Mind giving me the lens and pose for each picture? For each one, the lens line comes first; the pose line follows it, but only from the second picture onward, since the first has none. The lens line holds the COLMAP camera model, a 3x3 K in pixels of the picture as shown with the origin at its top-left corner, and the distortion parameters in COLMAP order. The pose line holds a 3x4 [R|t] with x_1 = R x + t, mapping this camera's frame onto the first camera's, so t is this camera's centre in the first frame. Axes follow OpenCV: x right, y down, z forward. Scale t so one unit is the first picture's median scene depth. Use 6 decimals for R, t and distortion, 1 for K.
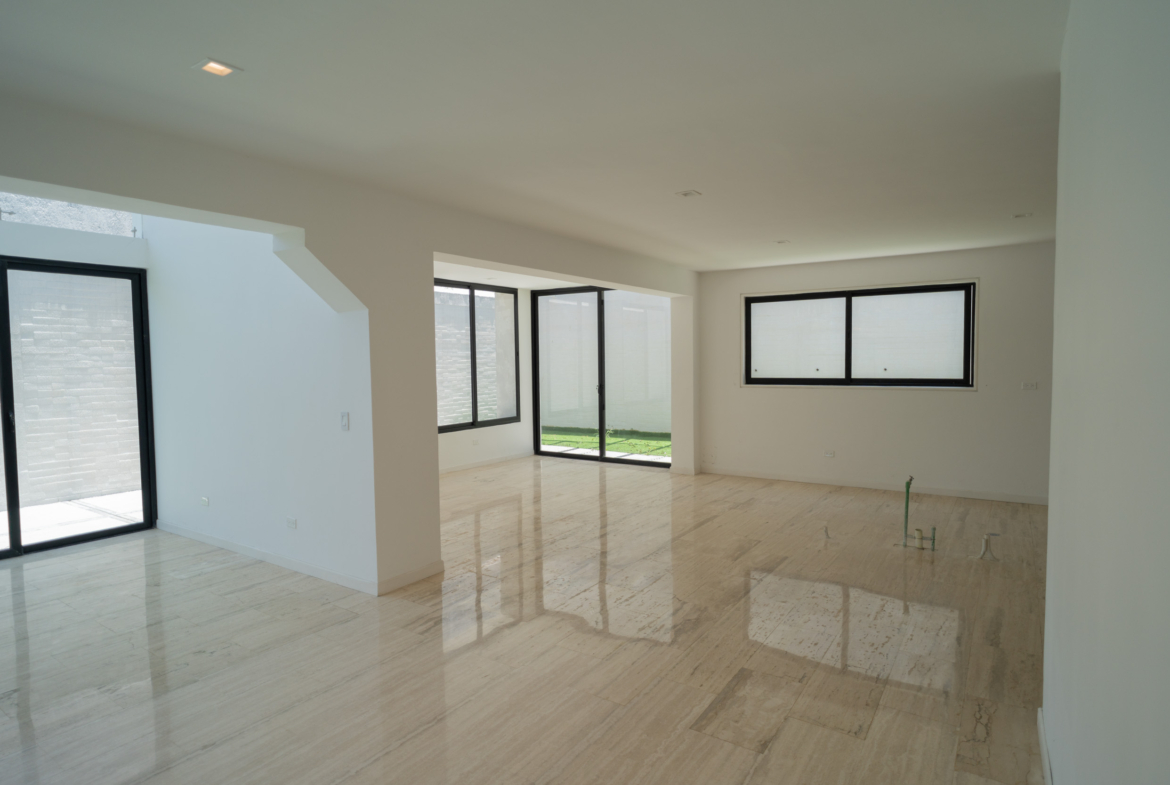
lens RADIAL K [[633.3, 0, 585.0], [0, 633.3, 392.5], [0, 0, 1]] dist [-0.001109, 0.000002]
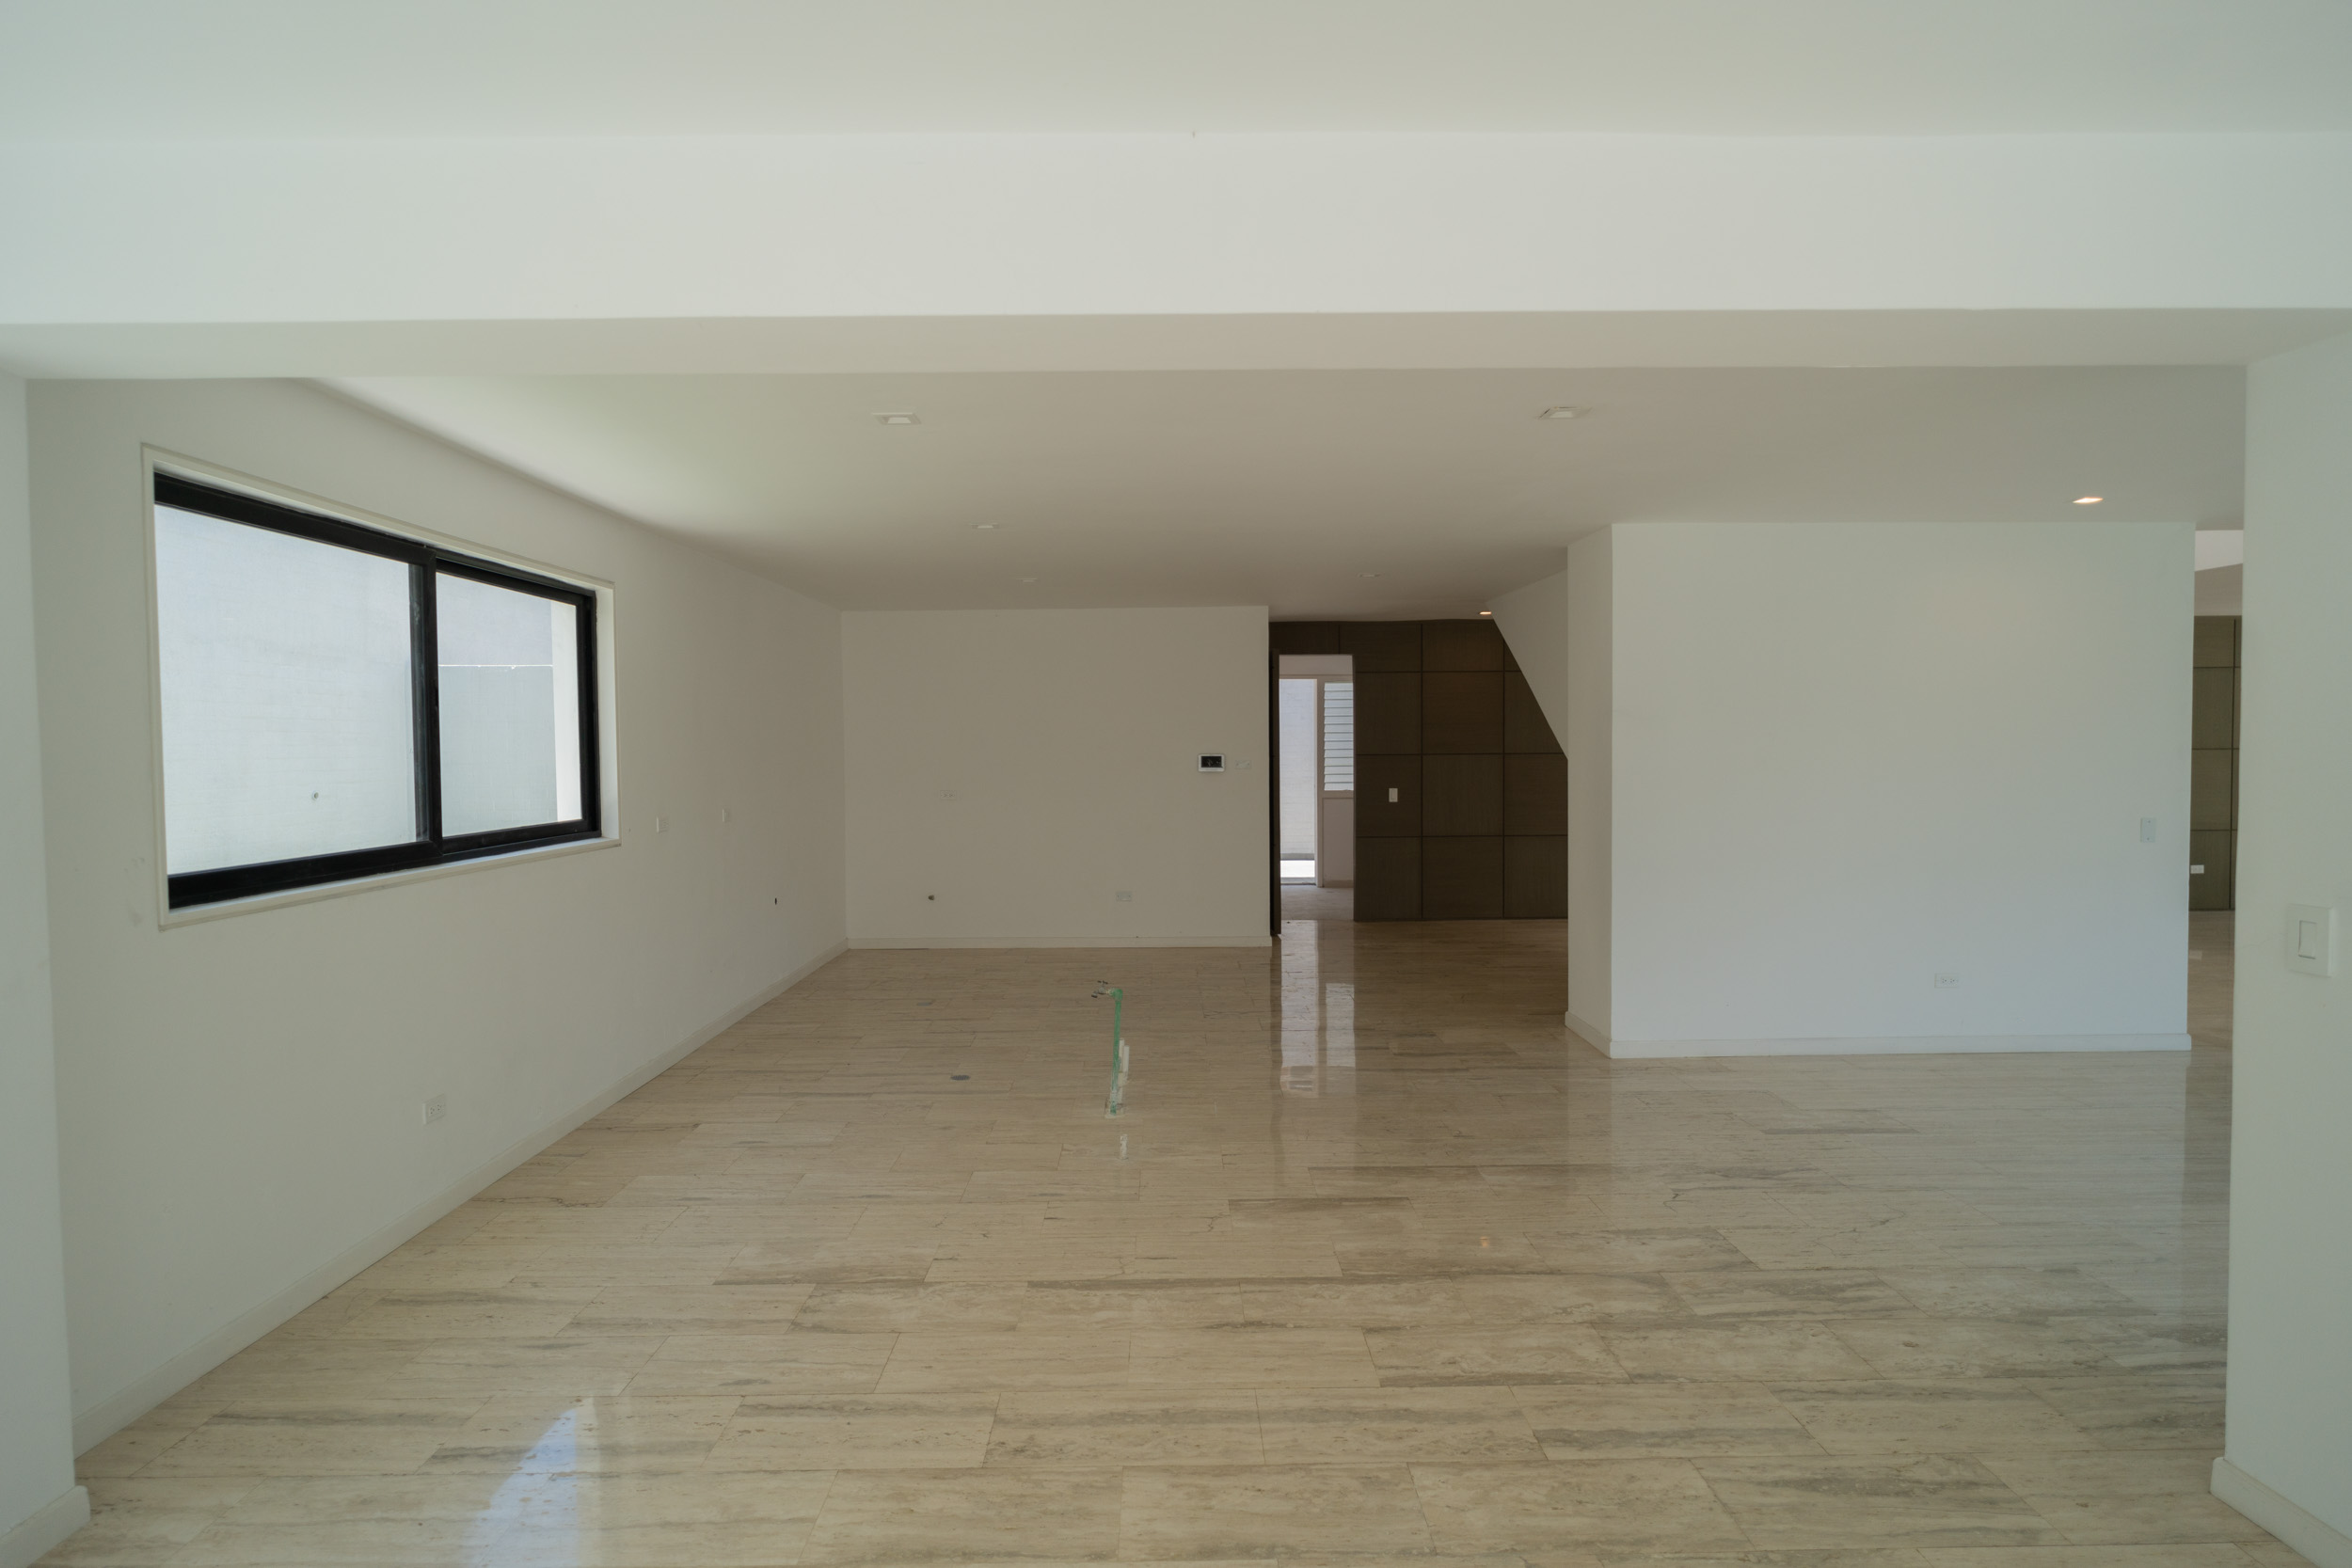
lens RADIAL K [[1224.1, 0, 1176.0], [0, 1224.1, 784.0], [0, 0, 1]] dist [-0.004271, 0.000348]
pose [[-0.562764, -0.009597, 0.826562, -0.390027], [0.062038, 0.996622, 0.053810, -0.089011], [-0.824286, 0.081561, -0.560267, 1.574099]]
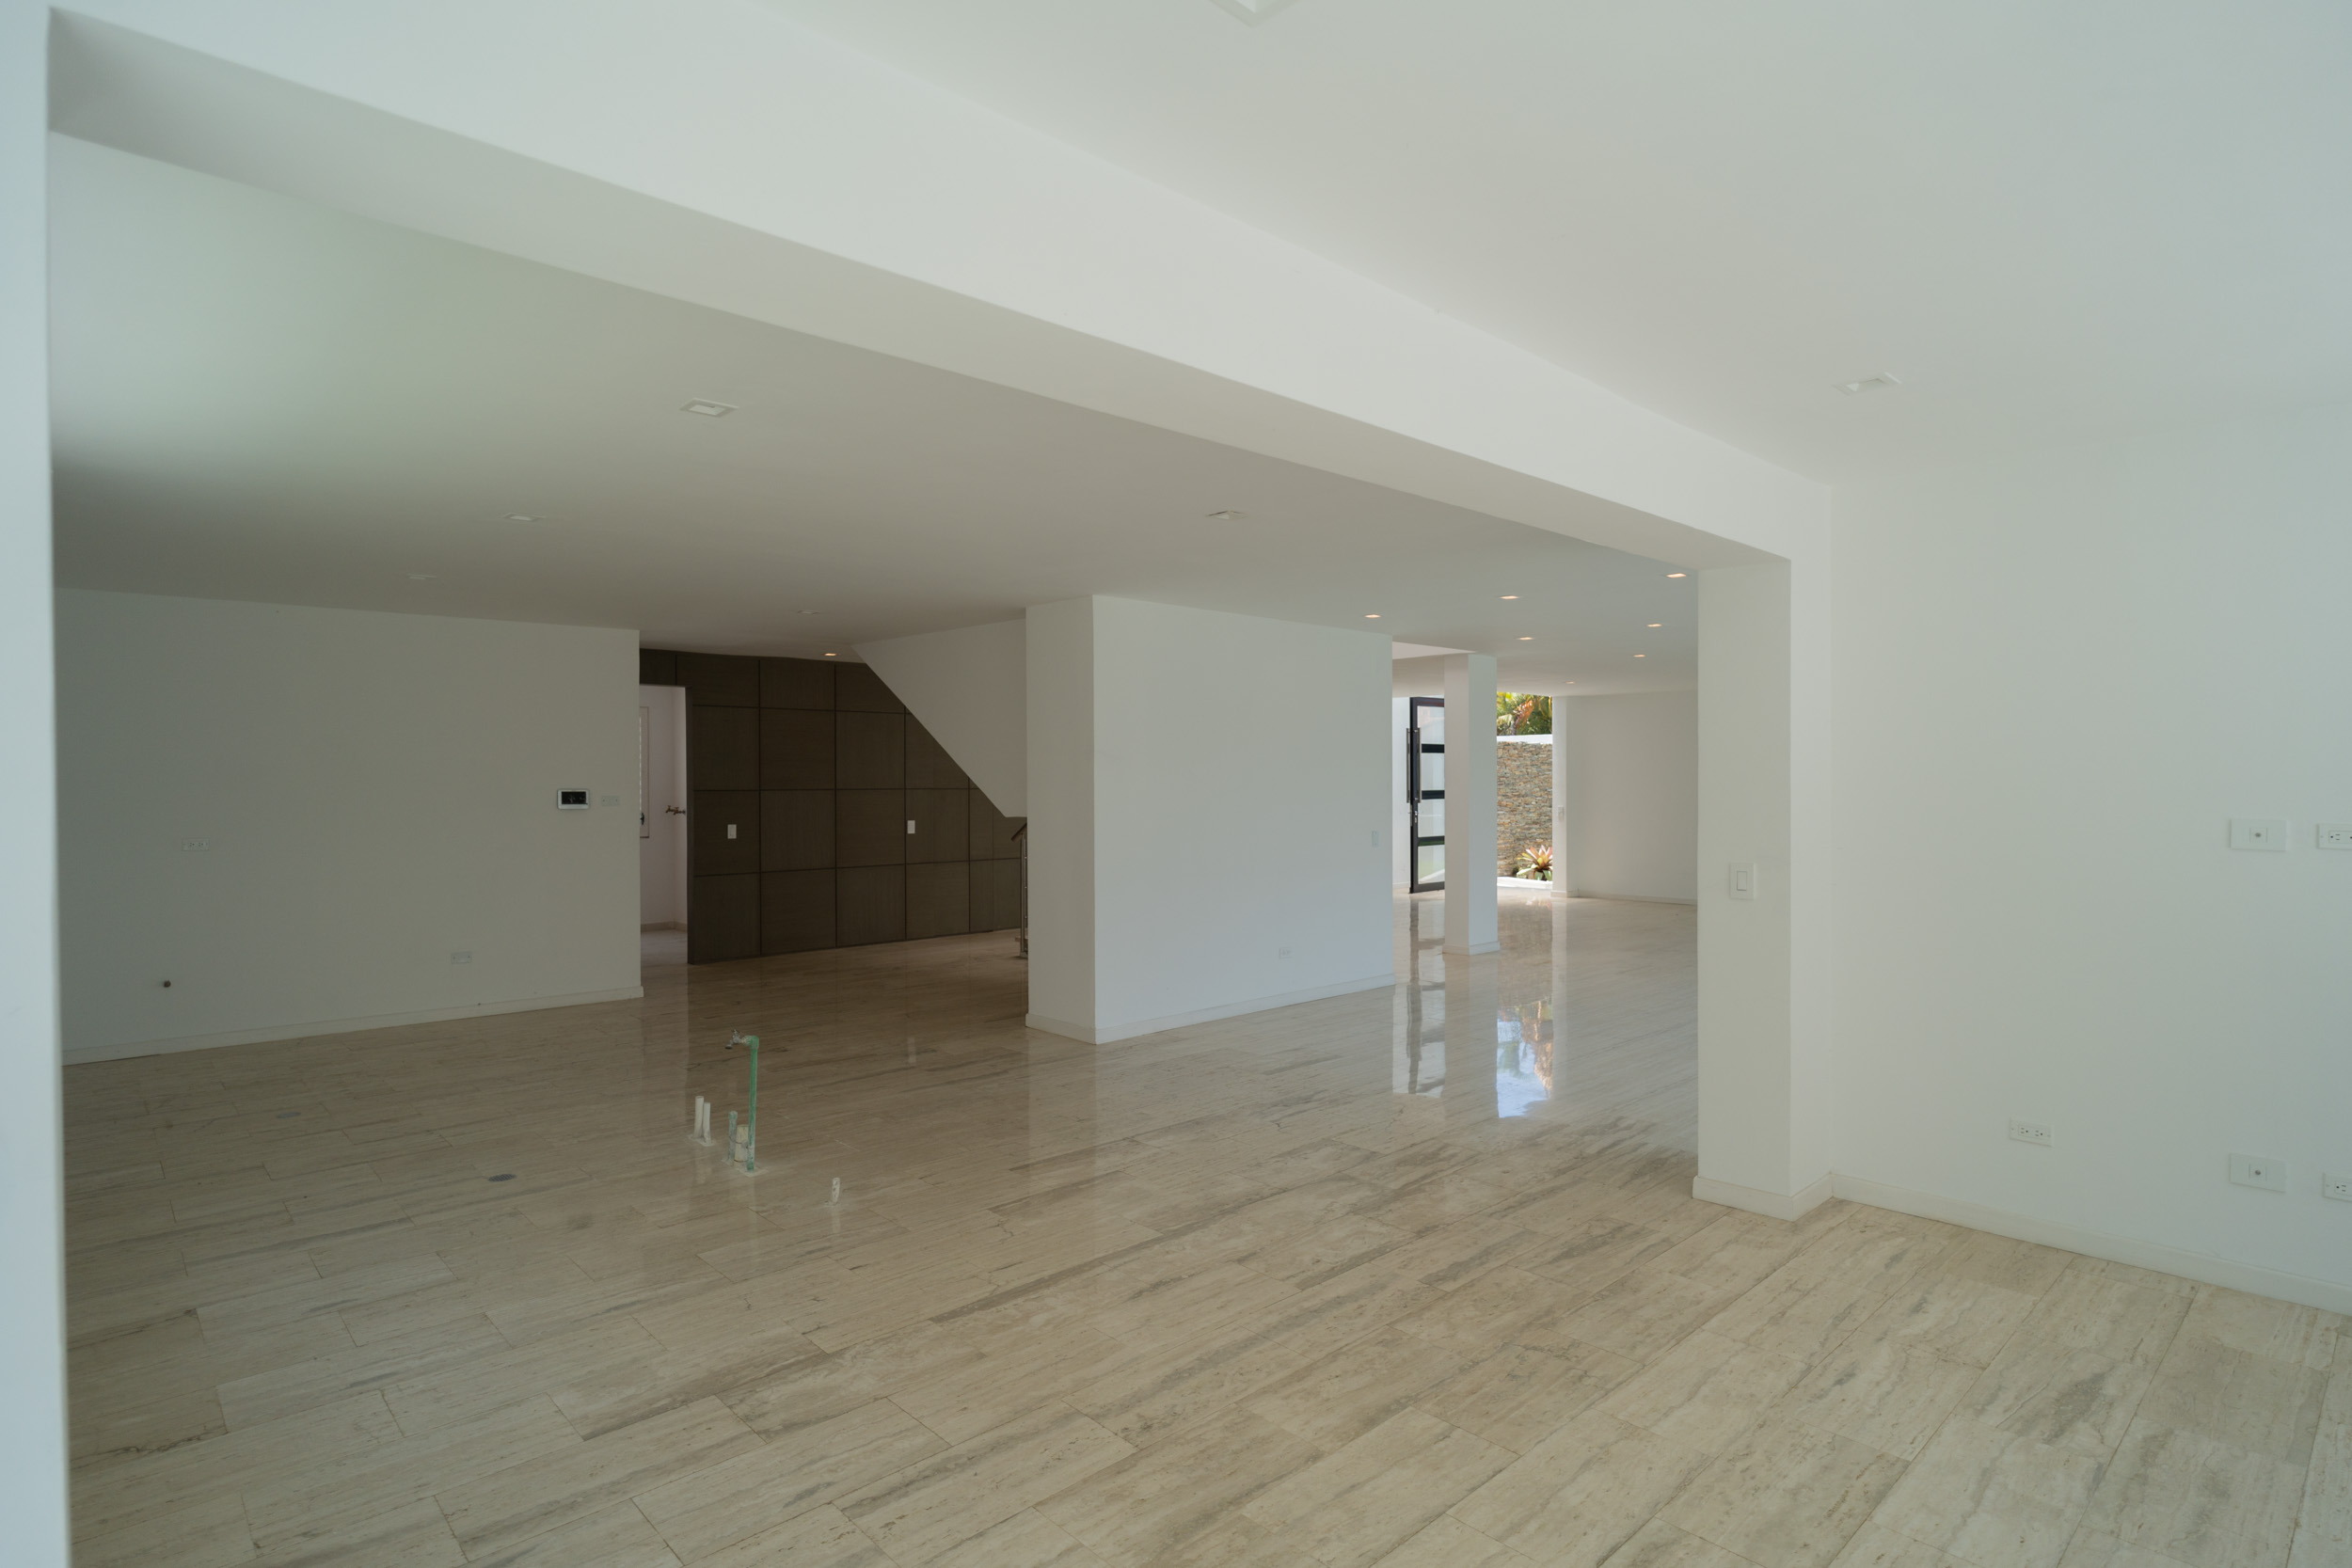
lens RADIAL K [[1200.5, 0, 1176.0], [0, 1200.5, 784.0], [0, 0, 1]] dist [-0.004335, 0.000077]
pose [[-0.973709, 0.014698, 0.227323, -0.041280], [0.028240, 0.998007, 0.056438, -0.107912], [-0.226040, 0.061373, -0.972183, 1.896296]]
